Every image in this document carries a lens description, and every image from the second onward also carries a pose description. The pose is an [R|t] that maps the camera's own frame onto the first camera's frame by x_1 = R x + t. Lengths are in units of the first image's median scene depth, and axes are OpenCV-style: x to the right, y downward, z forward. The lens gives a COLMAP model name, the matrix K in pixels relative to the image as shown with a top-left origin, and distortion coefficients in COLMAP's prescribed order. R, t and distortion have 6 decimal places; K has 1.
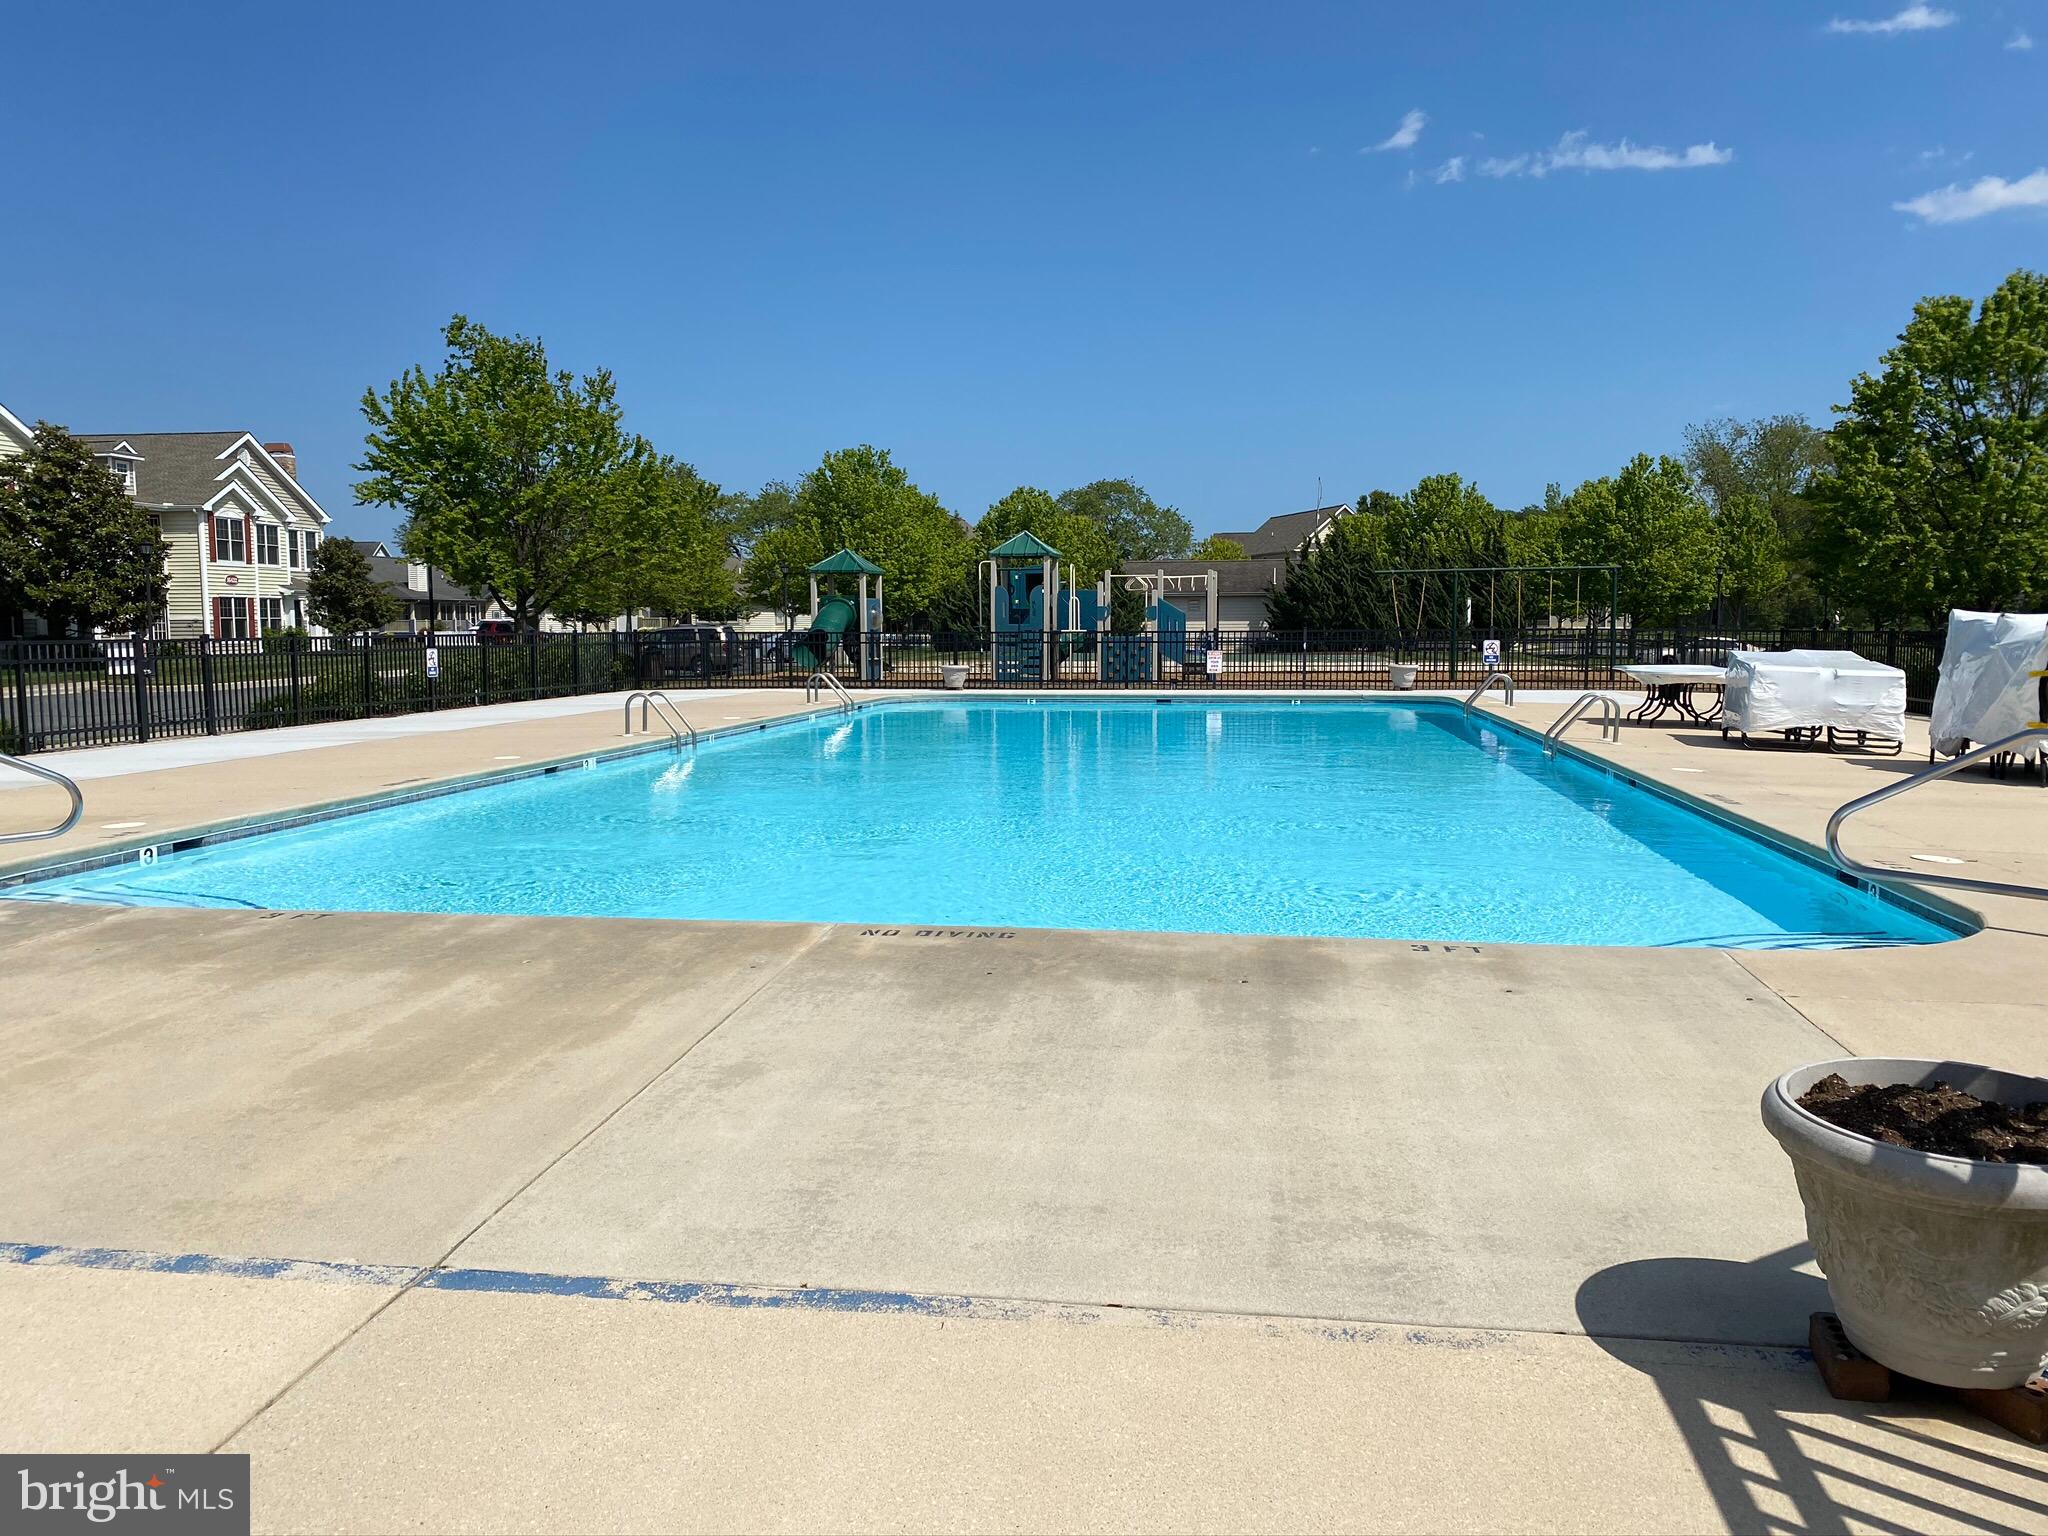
lens RADIAL K [[1584.7, 0, 1062.1], [0, 1584.7, 722.9], [0, 0, 1]] dist [-0.035294, 0.050648]
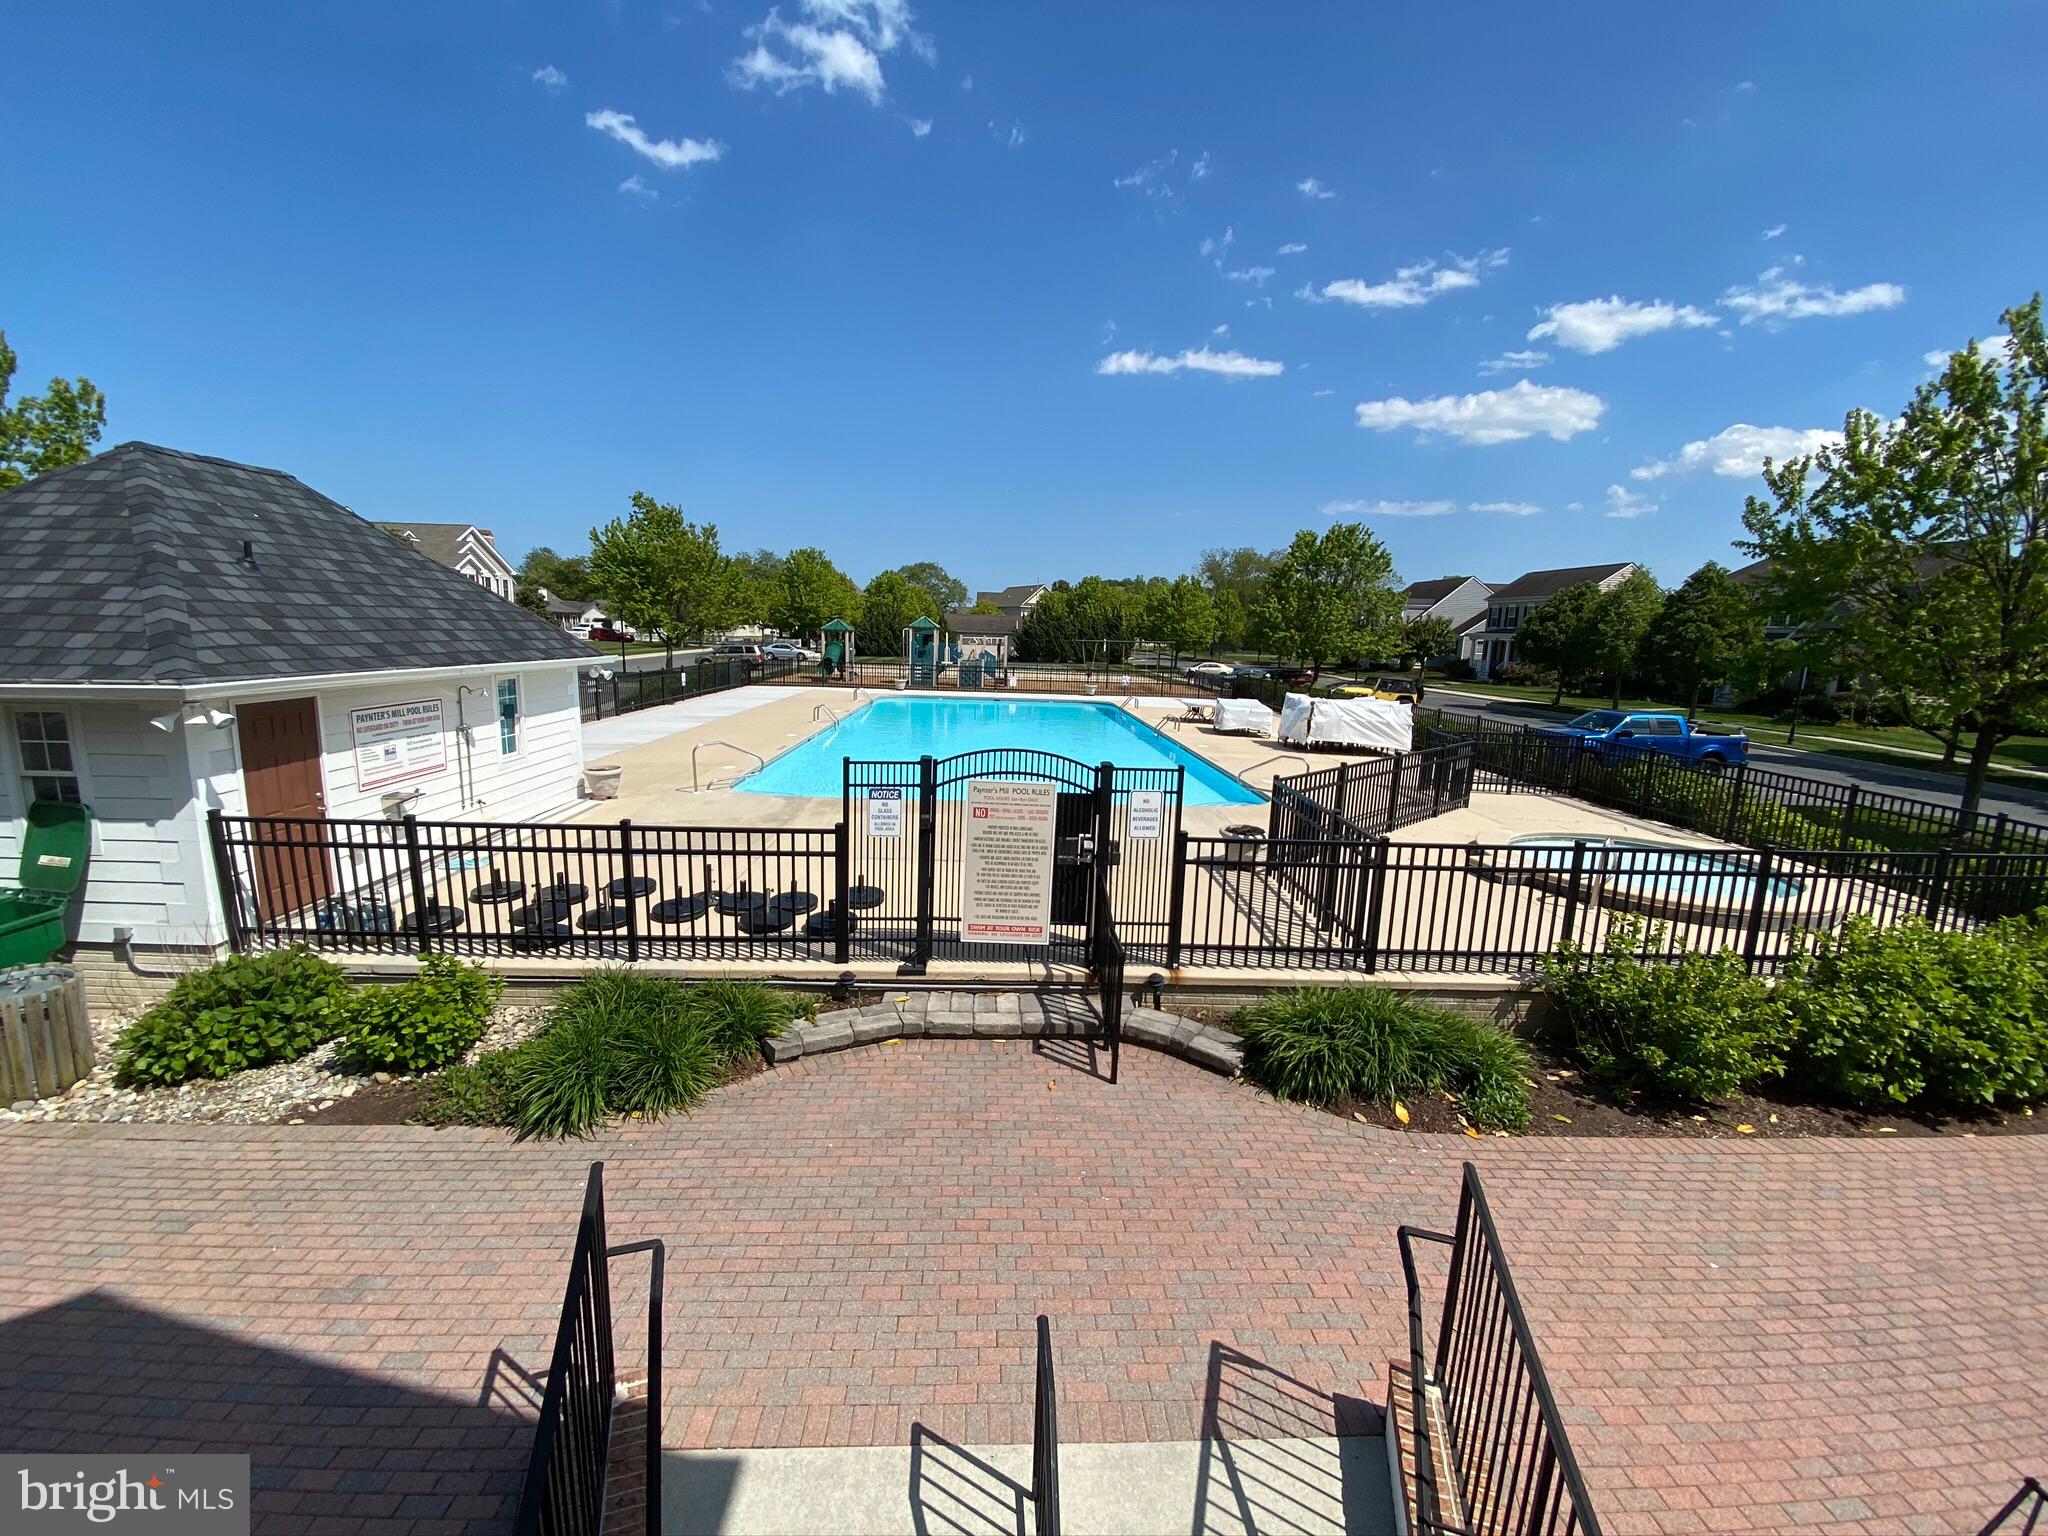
lens RADIAL K [[830.8, 0, 1065.5], [0, 830.8, 792.1], [0, 0, 1]] dist [0.006355, -0.001040]
pose [[0.974699, -0.004096, 0.223482, -0.062241], [-0.026288, 0.990793, 0.132811, -0.024257], [-0.221969, -0.135326, 0.965617, -0.142430]]
